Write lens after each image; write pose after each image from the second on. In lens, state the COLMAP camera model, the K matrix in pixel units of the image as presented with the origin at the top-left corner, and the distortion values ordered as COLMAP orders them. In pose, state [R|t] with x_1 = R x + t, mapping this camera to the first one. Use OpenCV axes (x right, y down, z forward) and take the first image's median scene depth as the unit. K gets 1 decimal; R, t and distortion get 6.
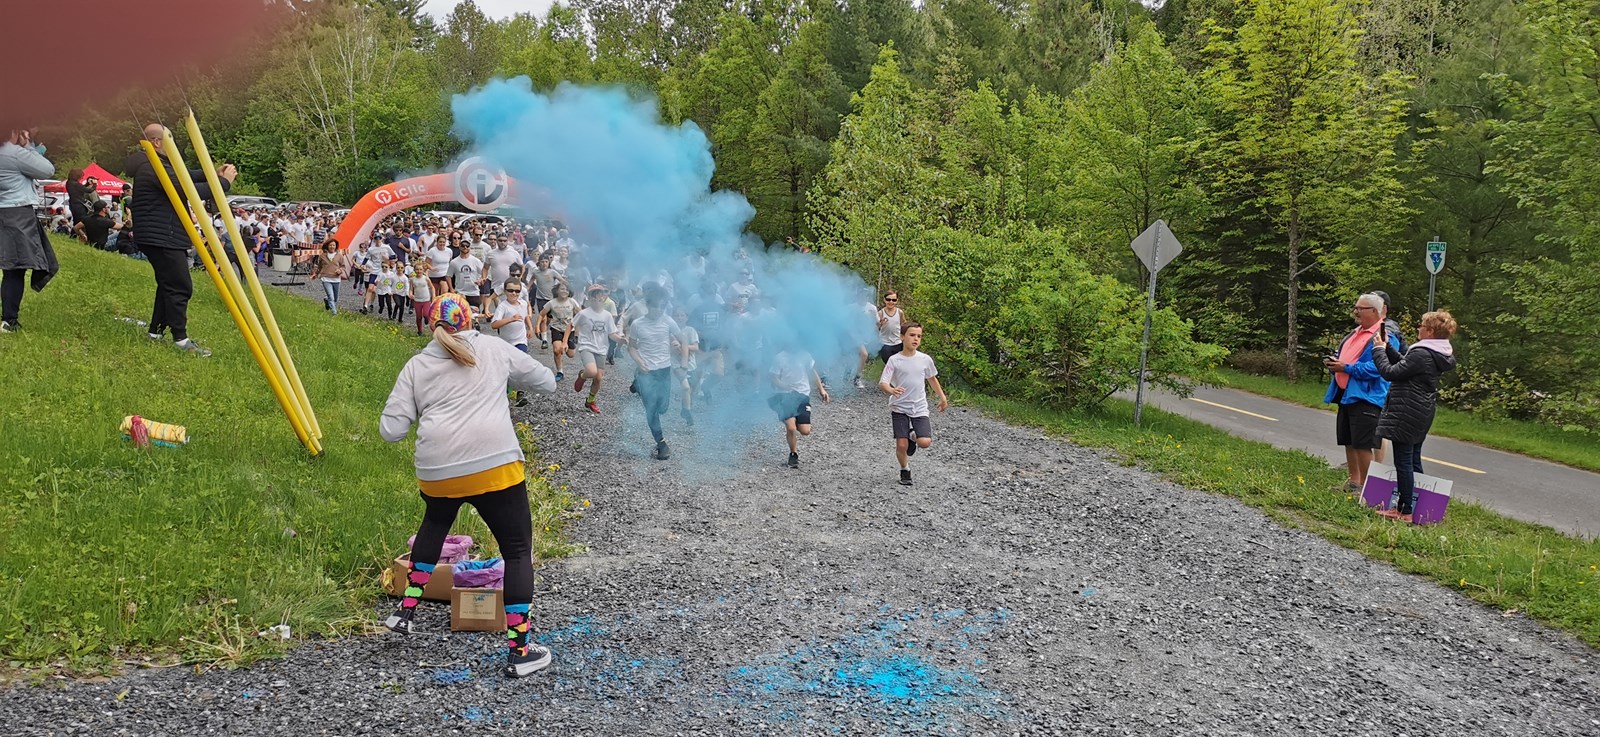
lens RADIAL K [[1262.5, 0, 770.0], [0, 1262.5, 361.9], [0, 0, 1]] dist [0.062694, -0.060703]
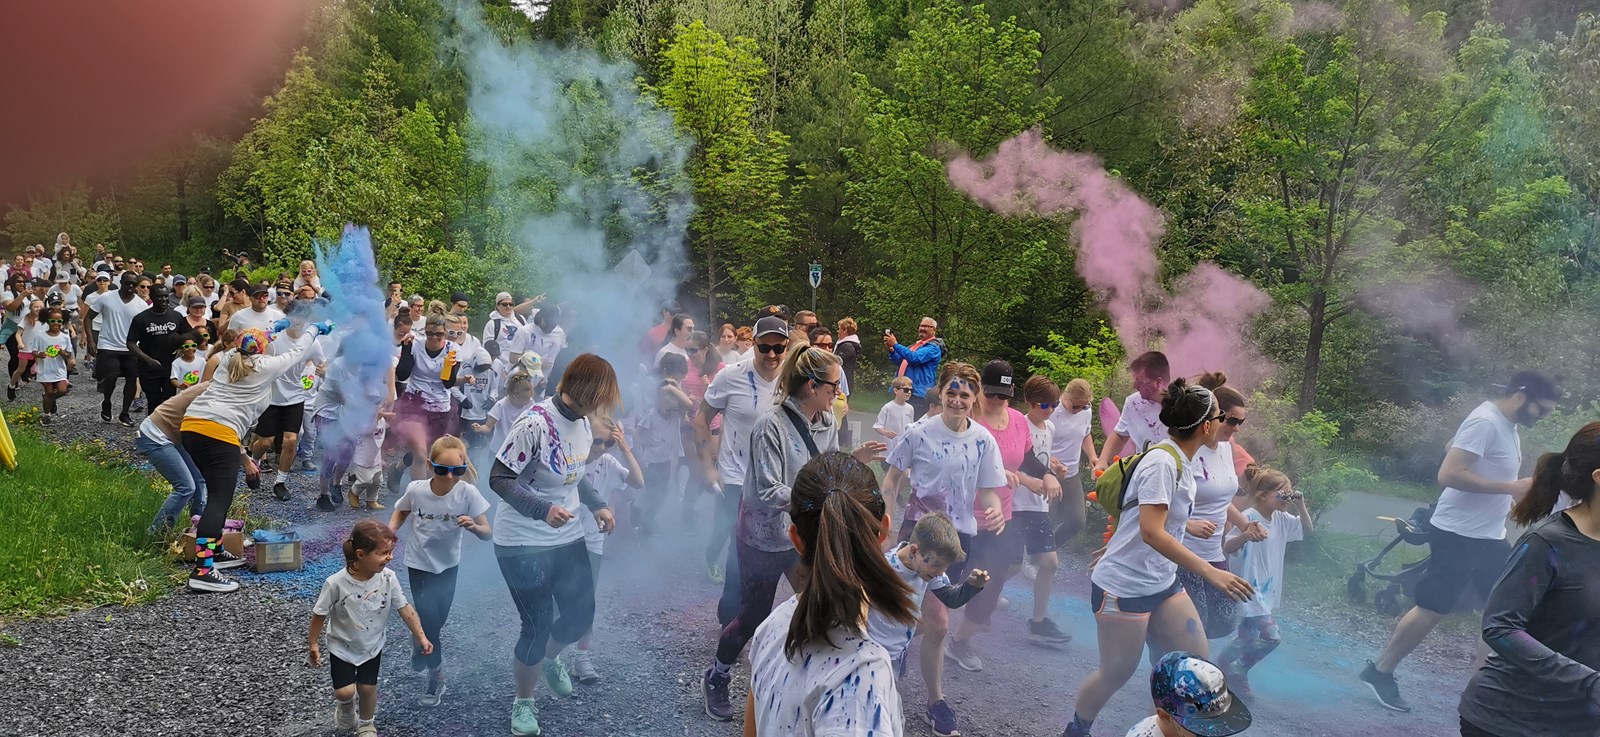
lens RADIAL K [[1262.5, 0, 803.5], [0, 1262.5, 361.3], [0, 0, 1]] dist [0.062694, -0.060703]
pose [[0.878732, -0.040494, 0.475595, -0.111105], [0.040613, 0.999125, 0.010029, -0.003160], [-0.475585, 0.010502, 0.879607, -0.148818]]
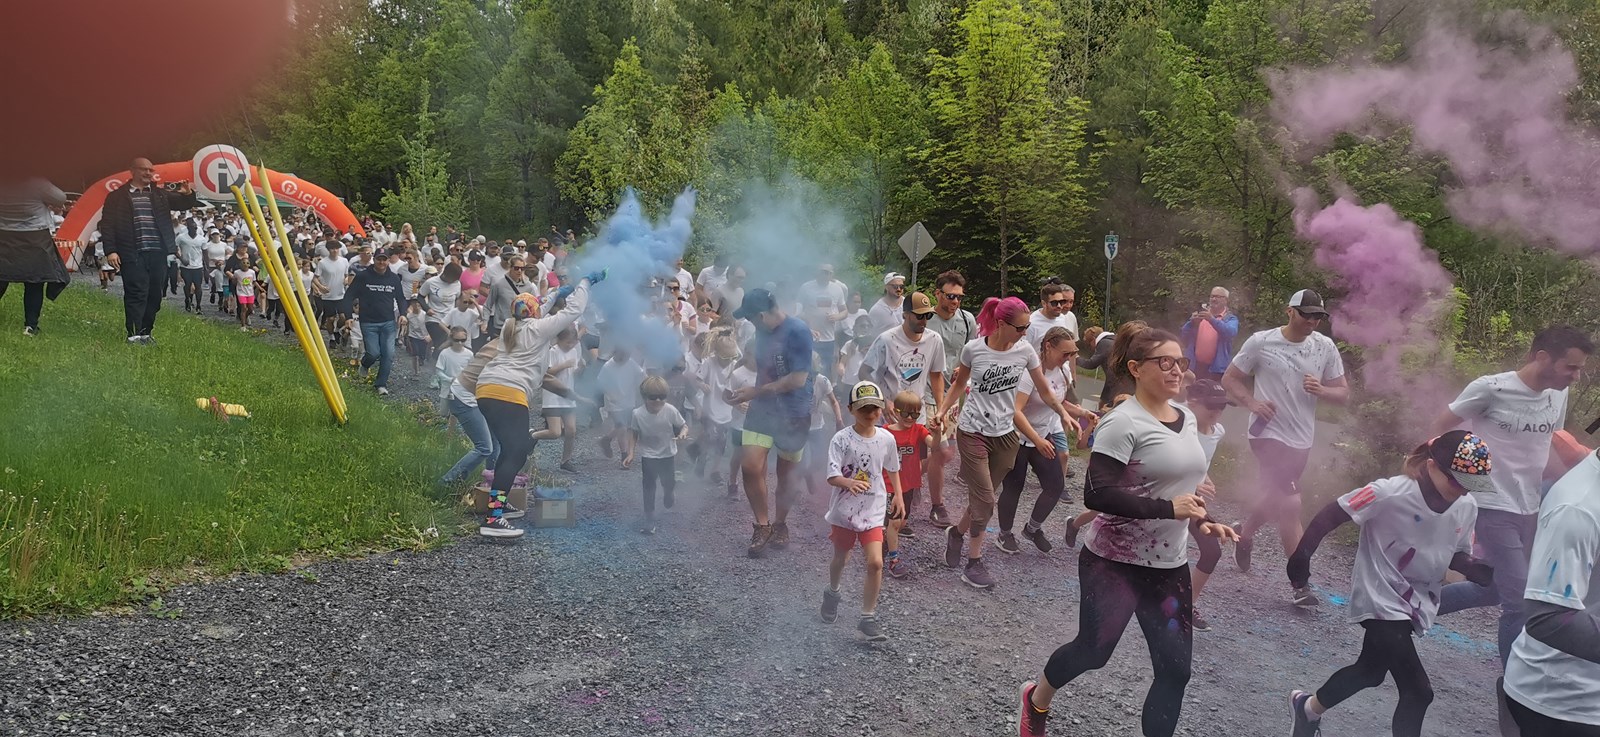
lens RADIAL K [[1262.5, 0, 788.8], [0, 1262.5, 359.5], [0, 0, 1]] dist [0.062694, -0.060703]
pose [[0.970208, -0.034068, 0.239867, -0.090744], [0.030488, 0.999362, 0.018622, -0.000755], [-0.240348, -0.010754, 0.970627, -0.143556]]
